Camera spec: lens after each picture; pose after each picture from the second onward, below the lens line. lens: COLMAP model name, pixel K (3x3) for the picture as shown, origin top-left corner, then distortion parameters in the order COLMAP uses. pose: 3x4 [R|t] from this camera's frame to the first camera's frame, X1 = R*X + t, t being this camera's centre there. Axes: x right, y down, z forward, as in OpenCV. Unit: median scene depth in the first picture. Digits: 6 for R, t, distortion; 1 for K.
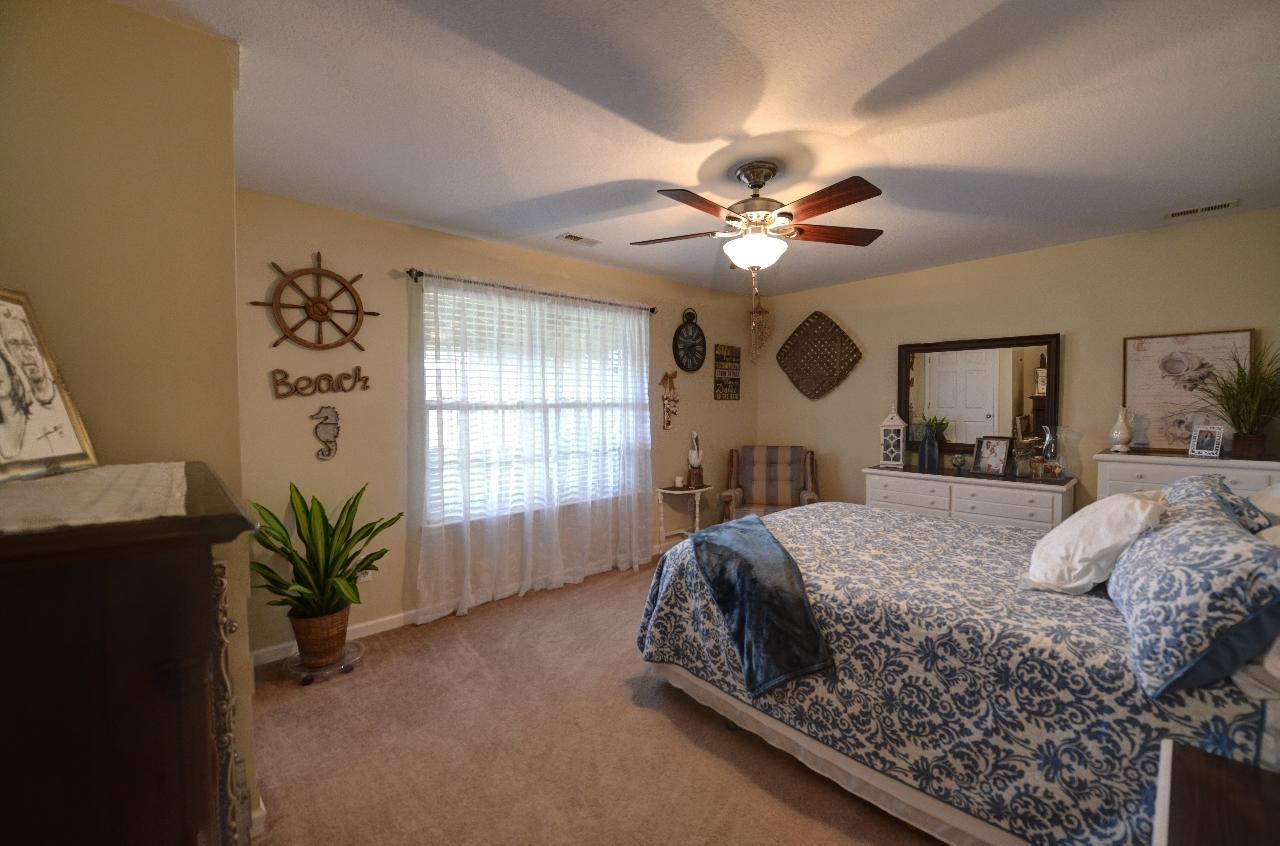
lens RADIAL K [[521.2, 0, 631.9], [0, 521.2, 421.5], [0, 0, 1]] dist [-0.018904, -0.002172]
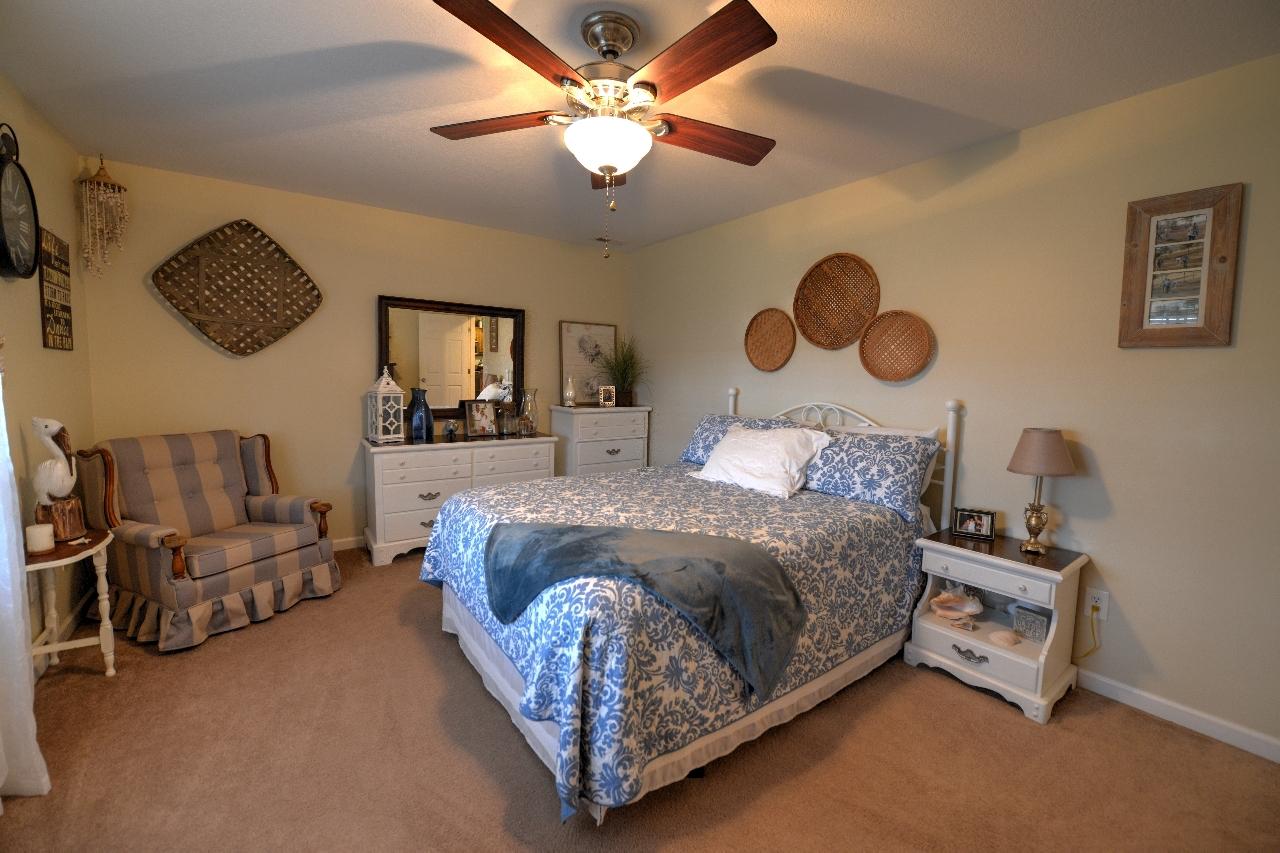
lens RADIAL K [[518.5, 0, 634.1], [0, 518.5, 420.8], [0, 0, 1]] dist [-0.020020, -0.001995]
pose [[0.095309, -0.077896, 0.992395, -0.337853], [0.015071, 0.996932, 0.076805, -0.004798], [-0.995334, 0.007636, 0.096190, 0.620176]]
